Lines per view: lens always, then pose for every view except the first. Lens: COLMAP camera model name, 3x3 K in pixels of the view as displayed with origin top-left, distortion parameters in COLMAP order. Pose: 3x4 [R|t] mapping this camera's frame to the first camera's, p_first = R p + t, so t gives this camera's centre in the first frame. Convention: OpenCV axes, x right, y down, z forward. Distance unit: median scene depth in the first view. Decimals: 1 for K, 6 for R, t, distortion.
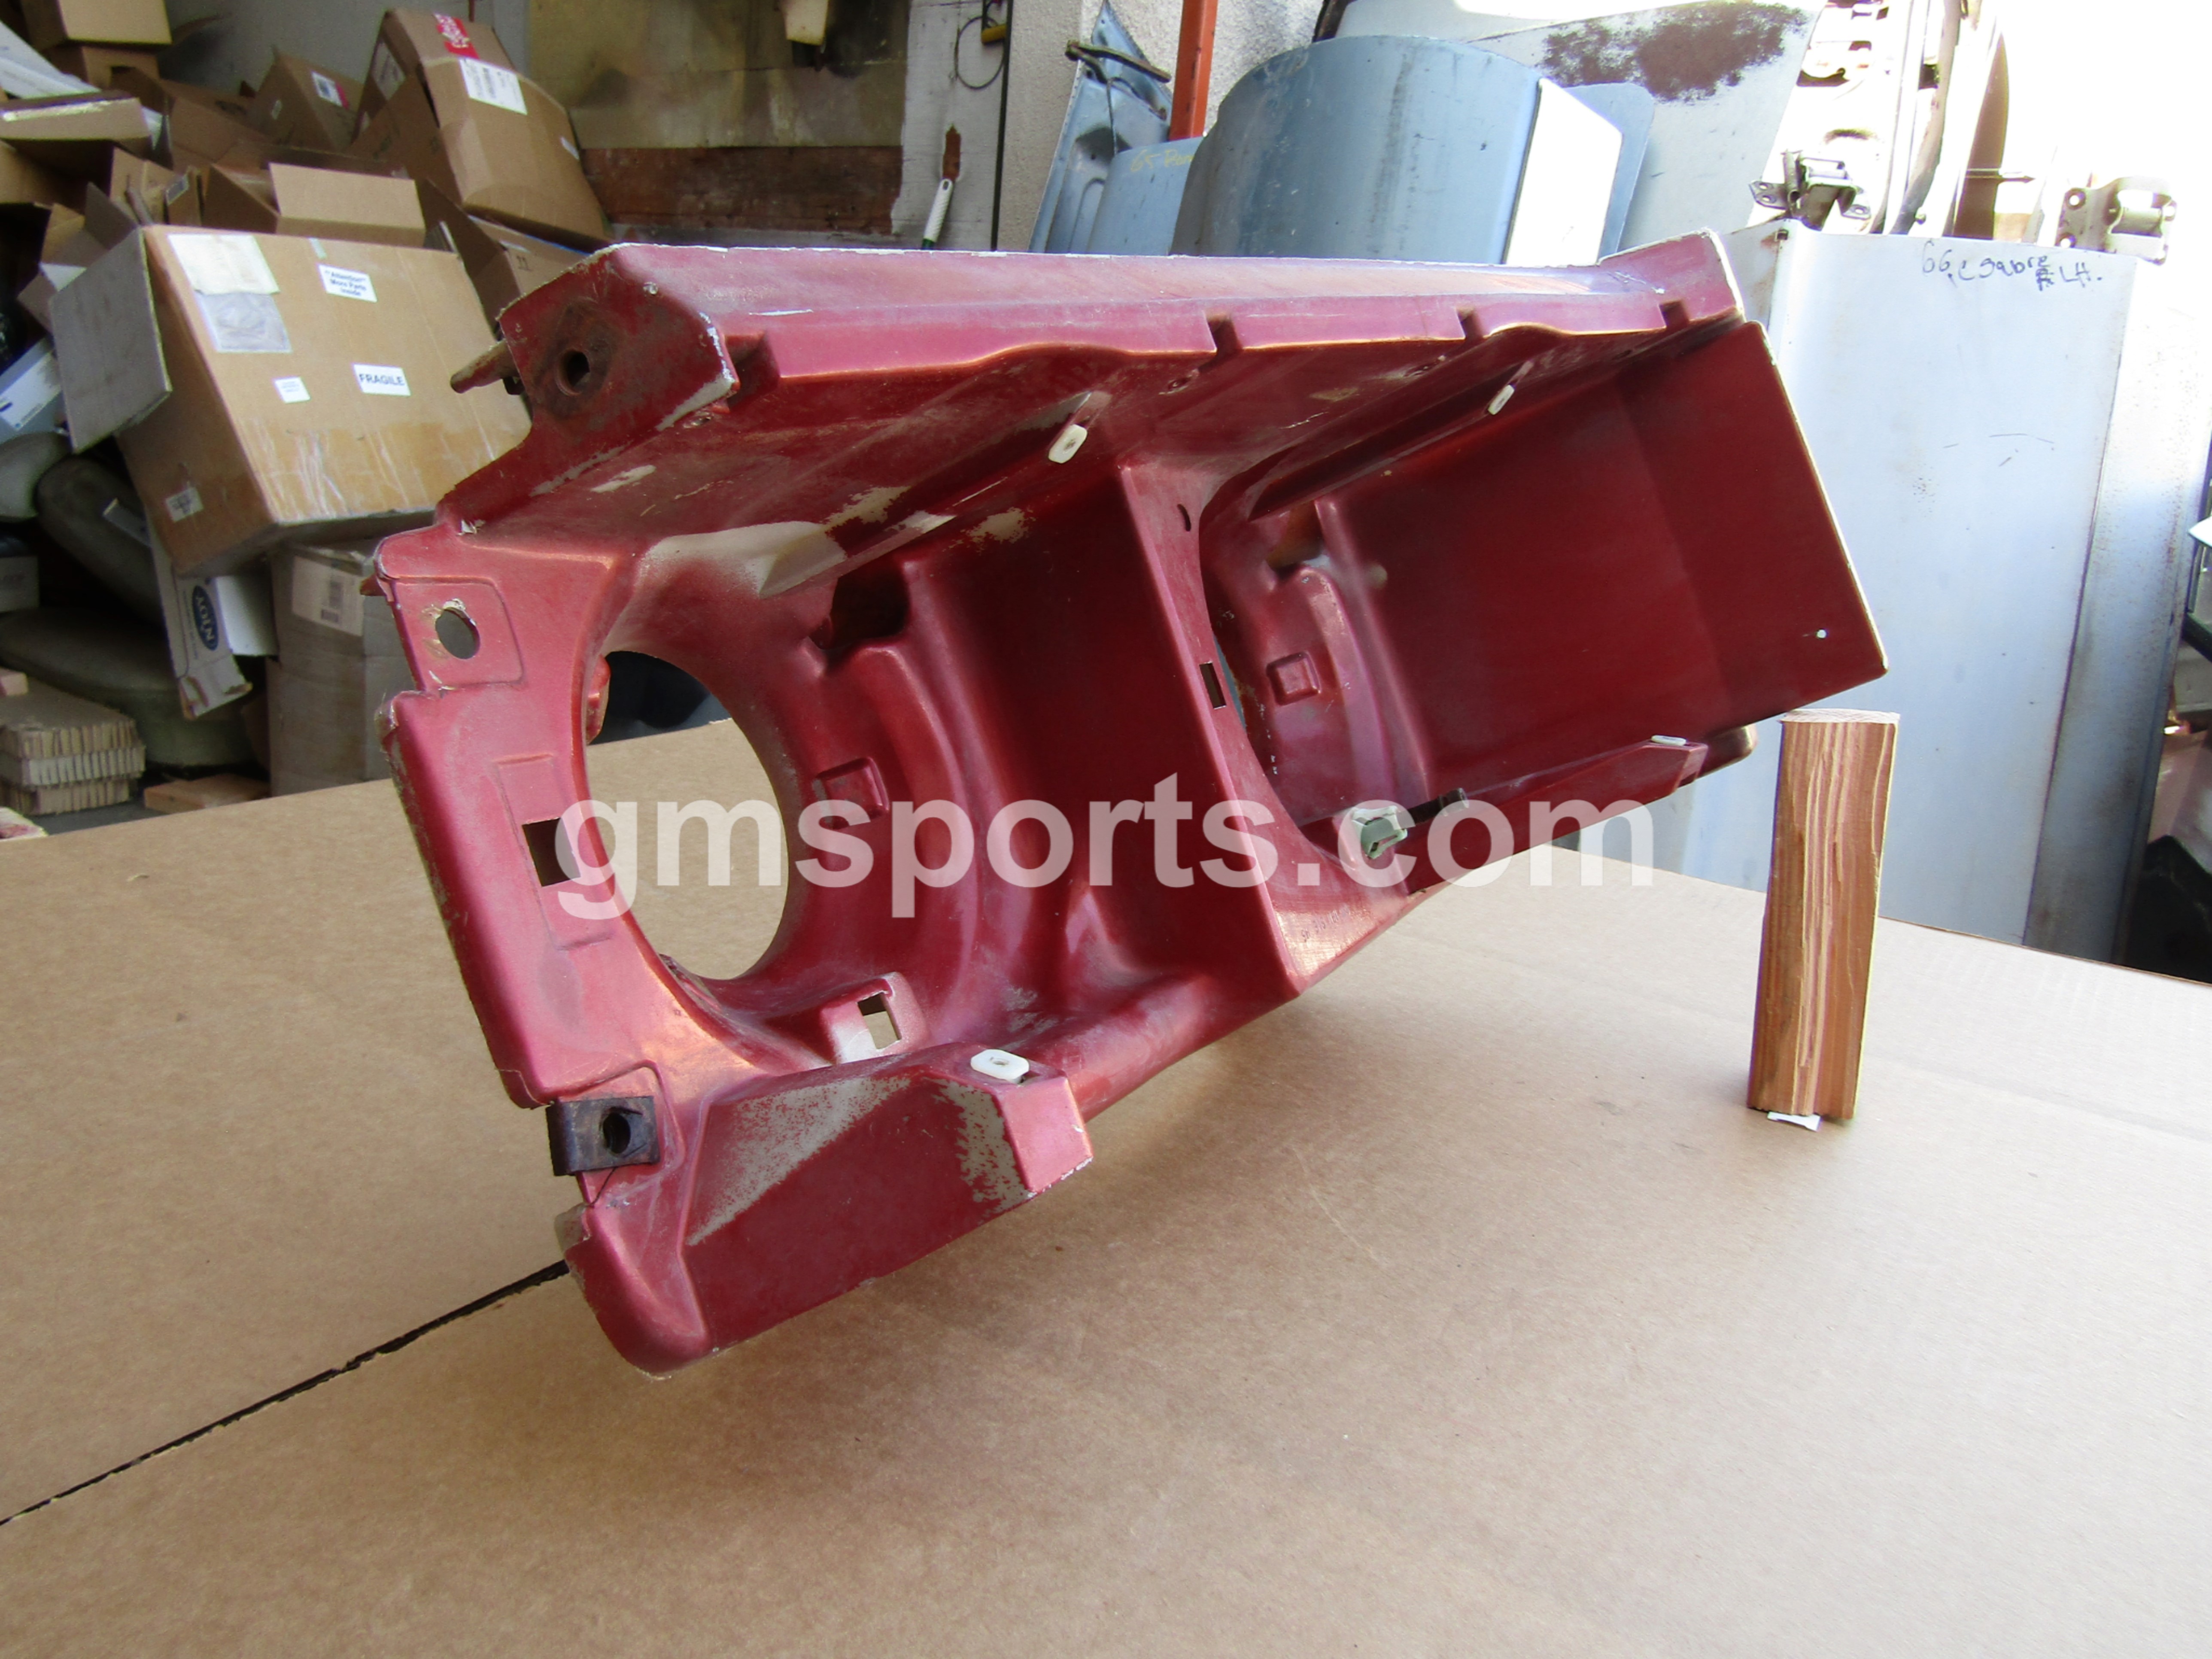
lens RADIAL K [[1551.4, 0, 1115.8], [0, 1551.4, 820.6], [0, 0, 1]] dist [-0.007081, -0.000189]
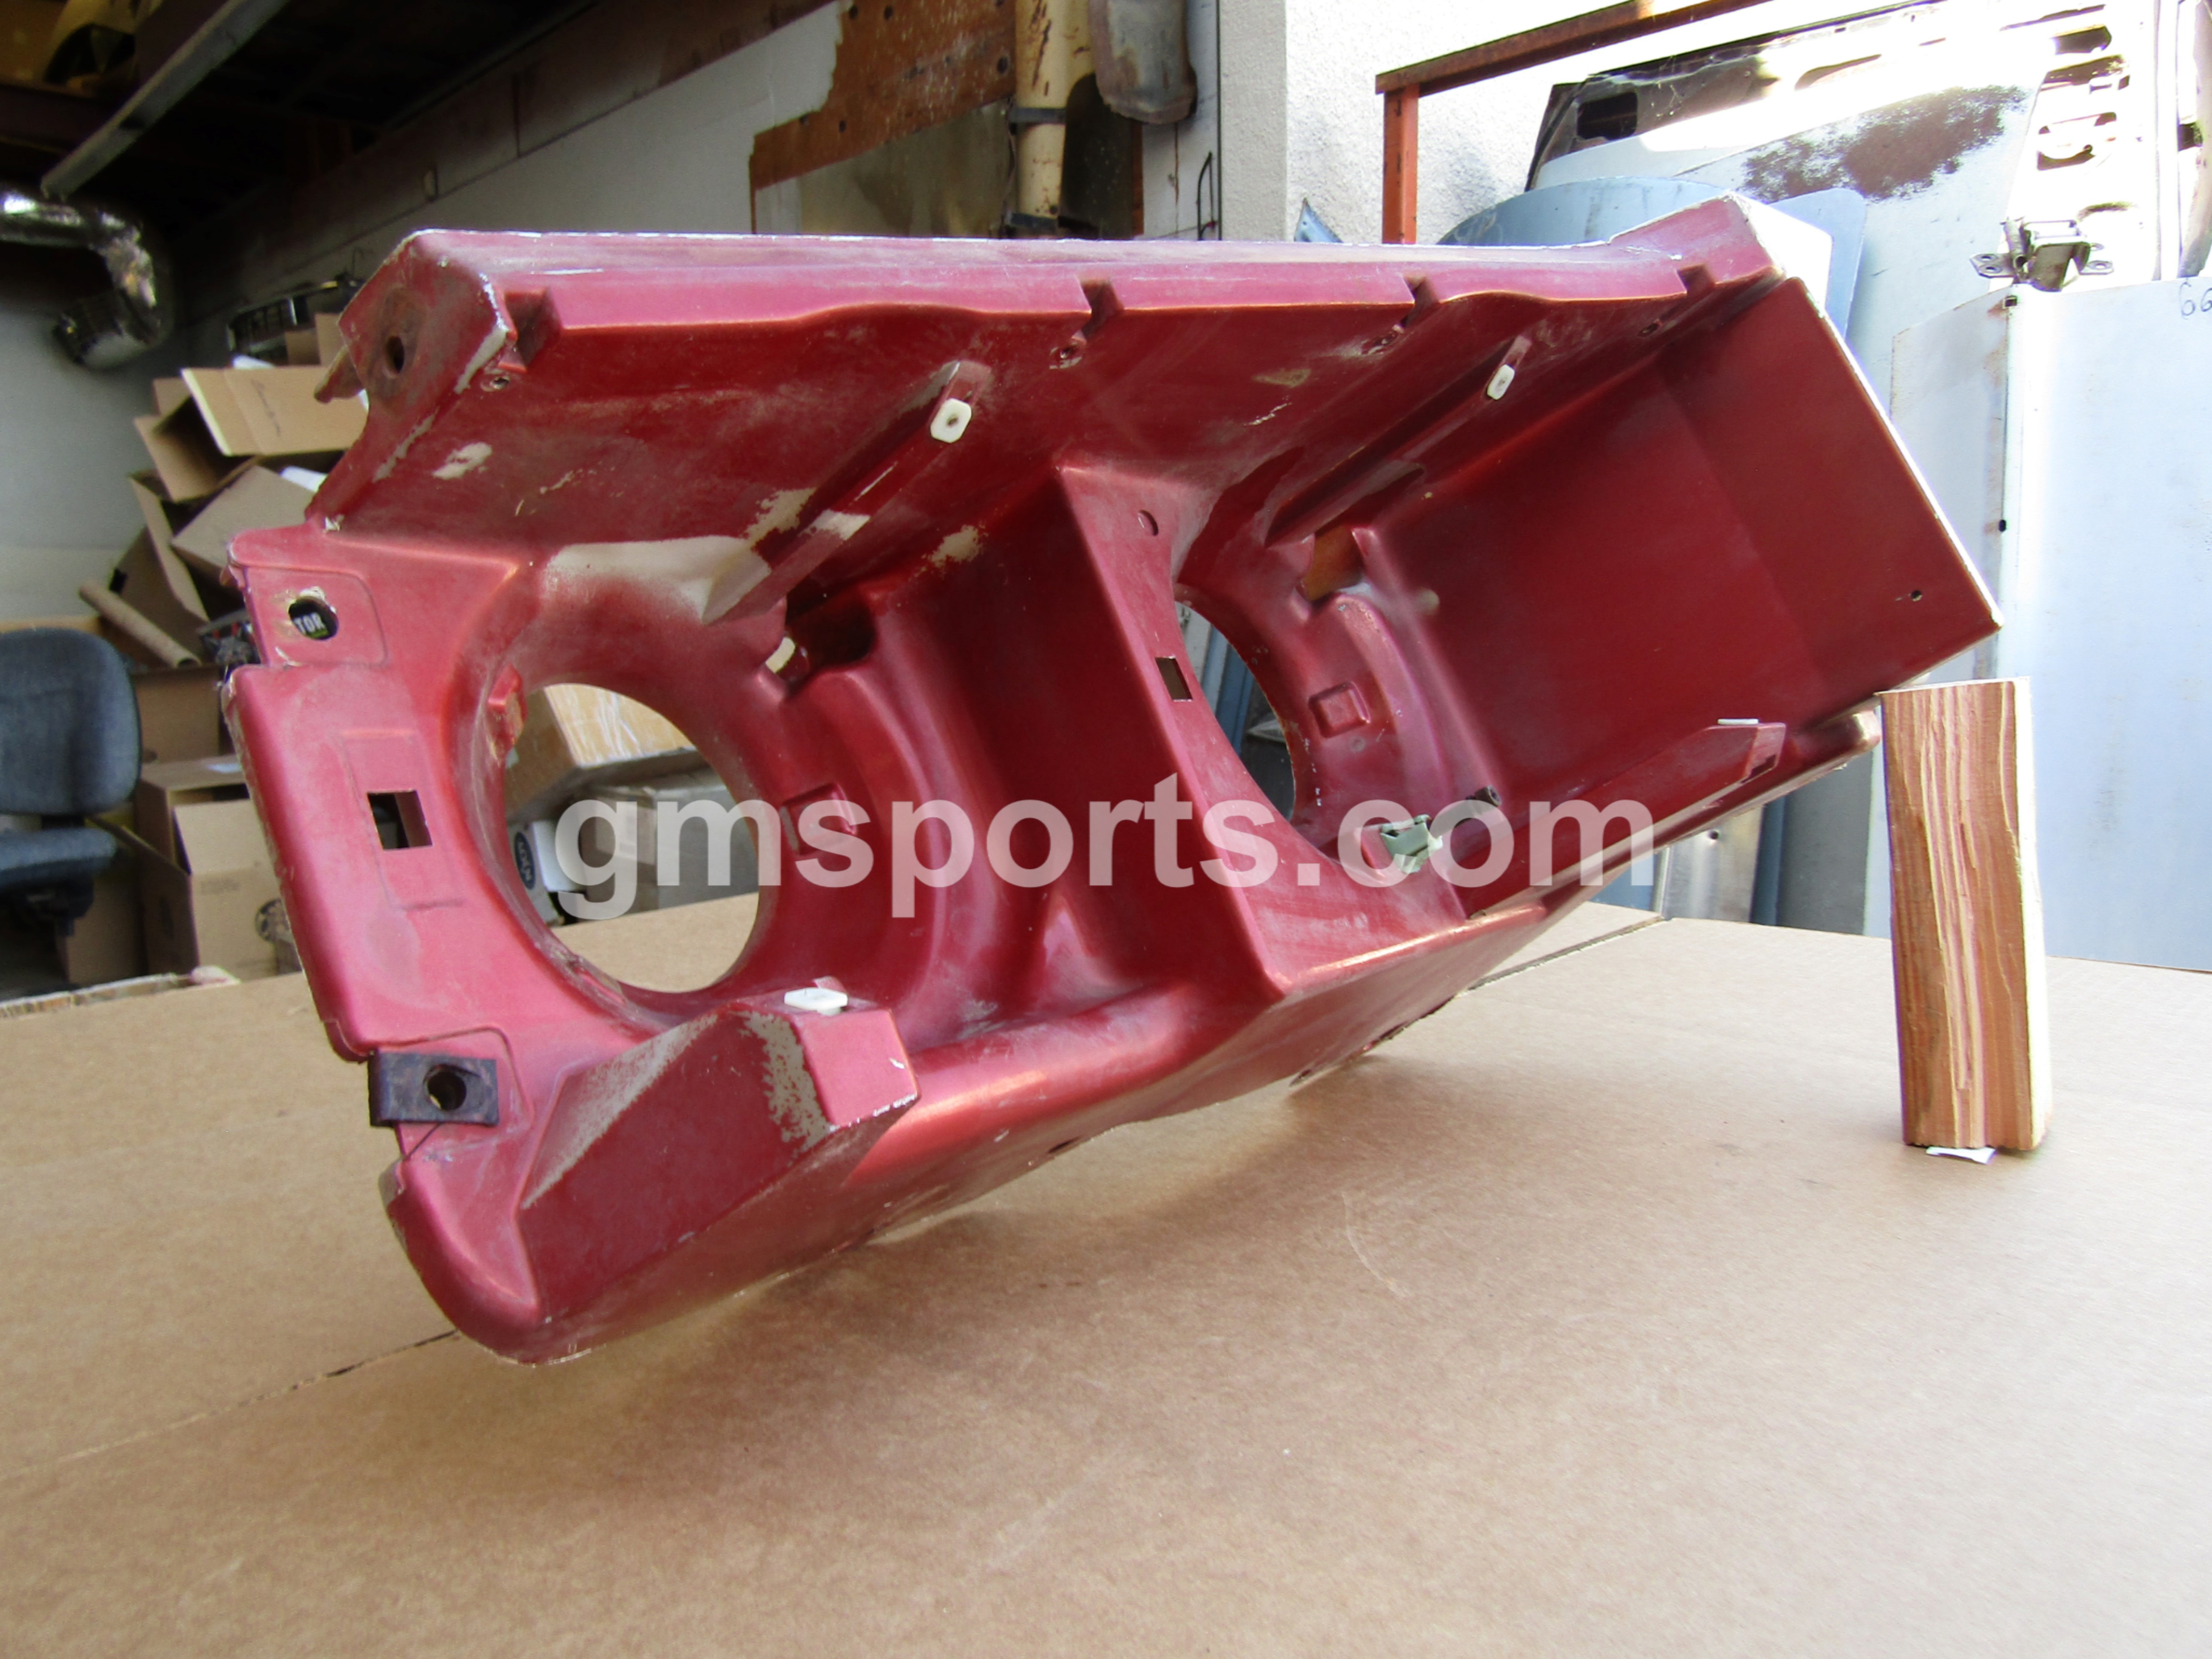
lens RADIAL K [[1557.3, 0, 1121.4], [0, 1557.3, 819.6], [0, 0, 1]] dist [-0.002891, -0.001021]
pose [[0.978088, -0.084382, -0.190326, 0.204060], [0.057029, 0.987805, -0.144877, 0.134812], [0.200230, 0.130848, 0.970972, 0.068039]]
